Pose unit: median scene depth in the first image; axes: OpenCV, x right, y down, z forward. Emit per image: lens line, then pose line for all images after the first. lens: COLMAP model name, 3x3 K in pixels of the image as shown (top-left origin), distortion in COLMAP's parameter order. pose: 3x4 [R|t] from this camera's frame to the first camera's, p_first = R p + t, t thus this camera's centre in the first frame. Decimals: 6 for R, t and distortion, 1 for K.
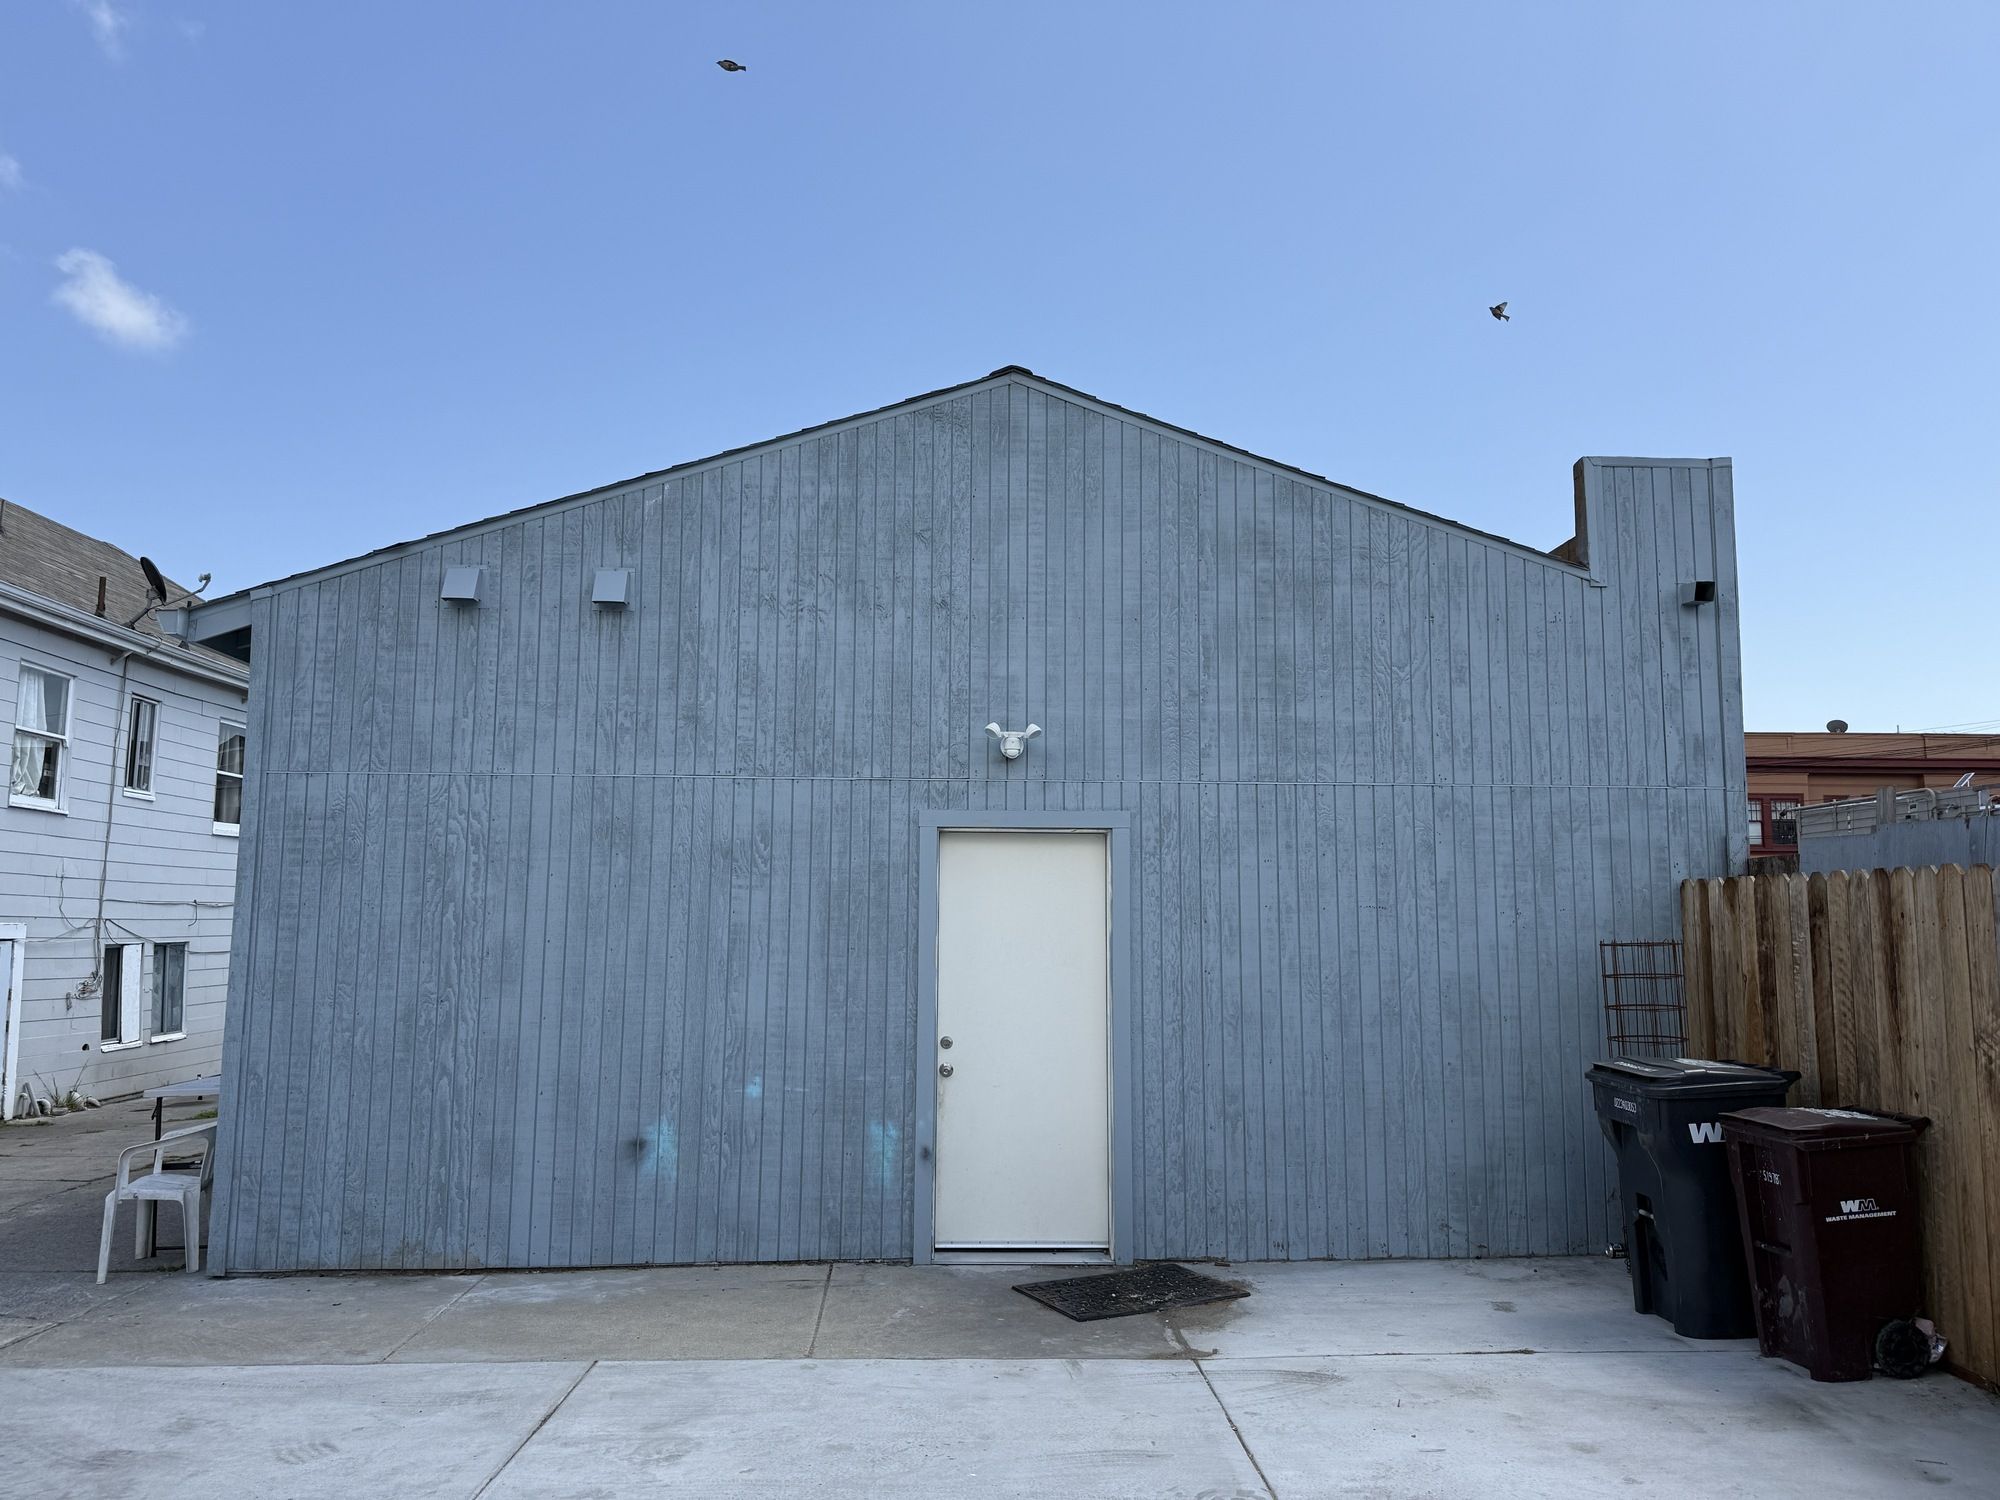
lens RADIAL K [[1418.2, 0, 1000.0], [0, 1418.2, 750.0], [0, 0, 1]] dist [0.006338, -0.003896]
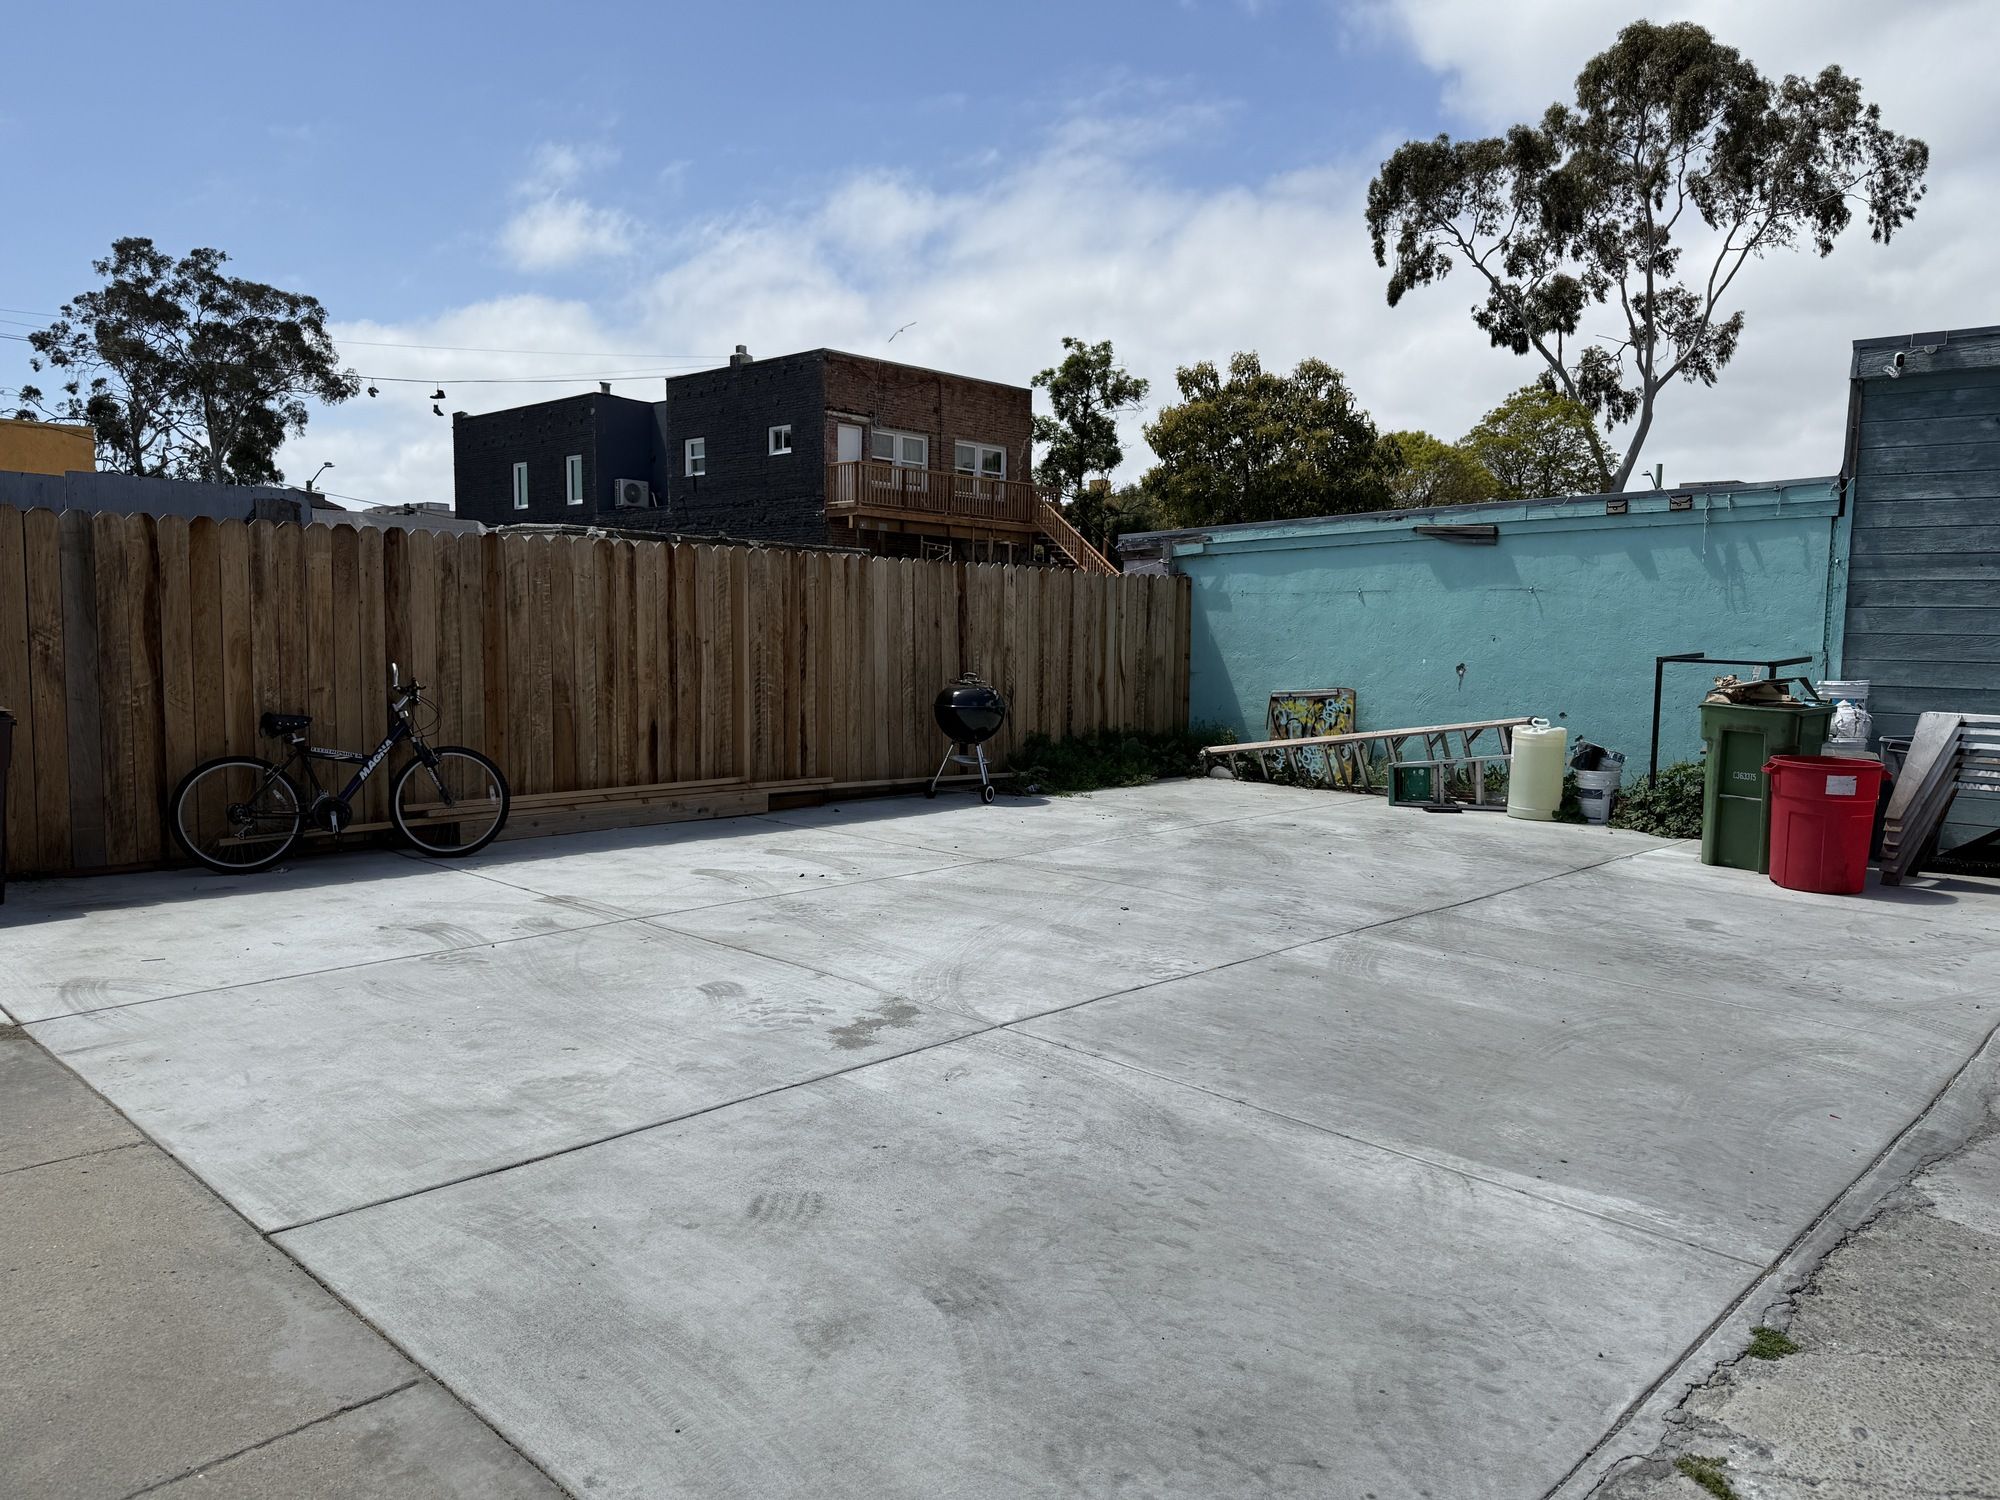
lens RADIAL K [[1401.2, 0, 1000.0], [0, 1401.2, 750.0], [0, 0, 1]] dist [0.116203, -0.178443]
pose [[-0.700114, -0.075371, 0.710042, -0.971182], [-0.104774, 0.994493, 0.002256, 0.216790], [-0.706302, -0.072815, -0.704156, 1.317104]]
